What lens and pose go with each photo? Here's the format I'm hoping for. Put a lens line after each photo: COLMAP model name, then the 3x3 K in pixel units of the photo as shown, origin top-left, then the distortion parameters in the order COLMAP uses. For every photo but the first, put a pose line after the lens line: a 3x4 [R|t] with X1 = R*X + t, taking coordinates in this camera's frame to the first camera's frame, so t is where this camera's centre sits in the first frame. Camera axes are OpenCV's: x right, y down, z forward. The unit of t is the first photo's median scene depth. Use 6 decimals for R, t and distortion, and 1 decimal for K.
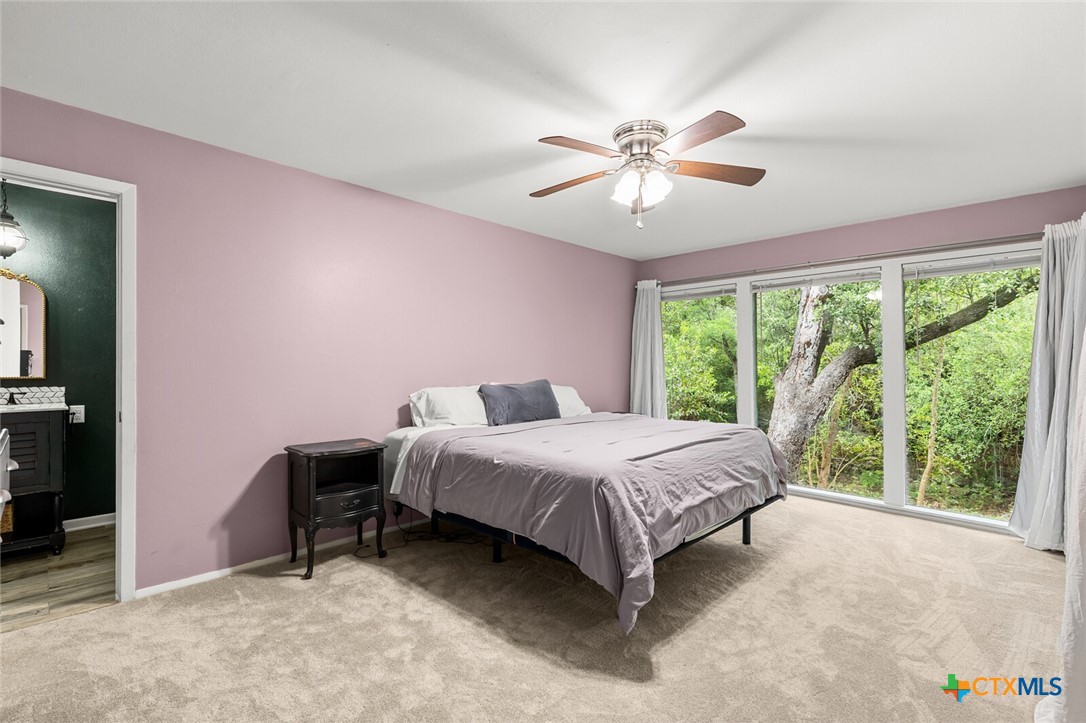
lens RADIAL K [[491.1, 0, 539.4], [0, 491.1, 366.7], [0, 0, 1]] dist [0.011055, -0.002224]
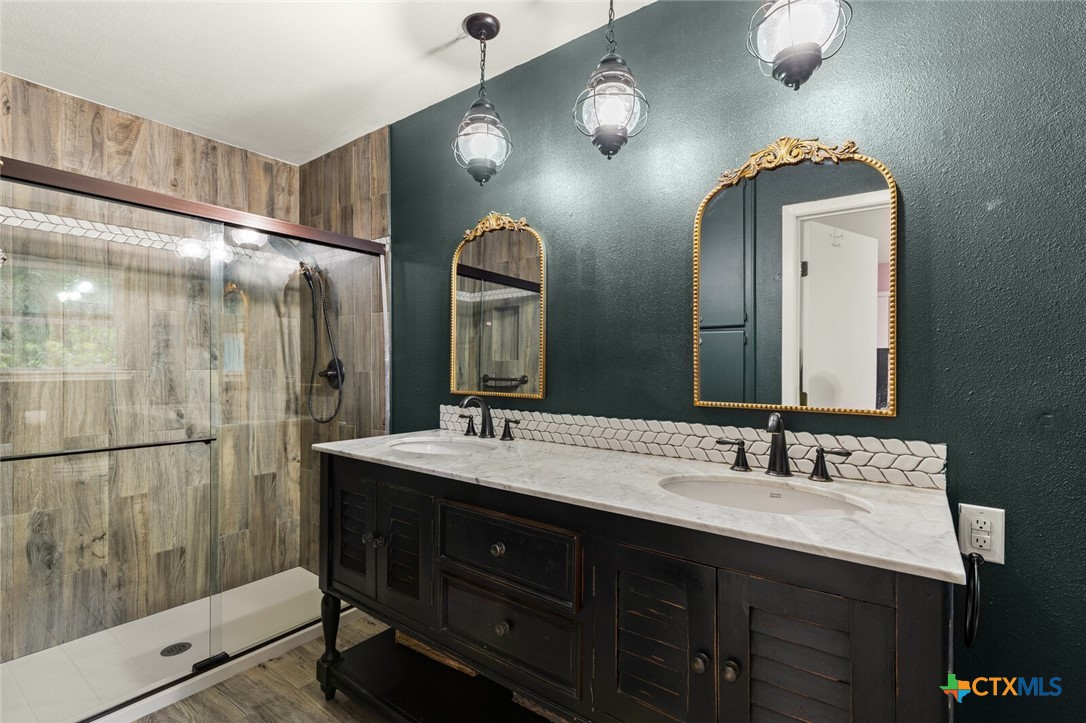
lens RADIAL K [[491.1, 0, 542.9], [0, 491.1, 361.7], [0, 0, 1]] dist [0.011055, -0.002224]
pose [[0.151092, -0.000631, -0.988519, -0.338885], [-0.008973, 0.999958, -0.002010, -0.006546], [0.988479, 0.009174, 0.151080, 0.344047]]
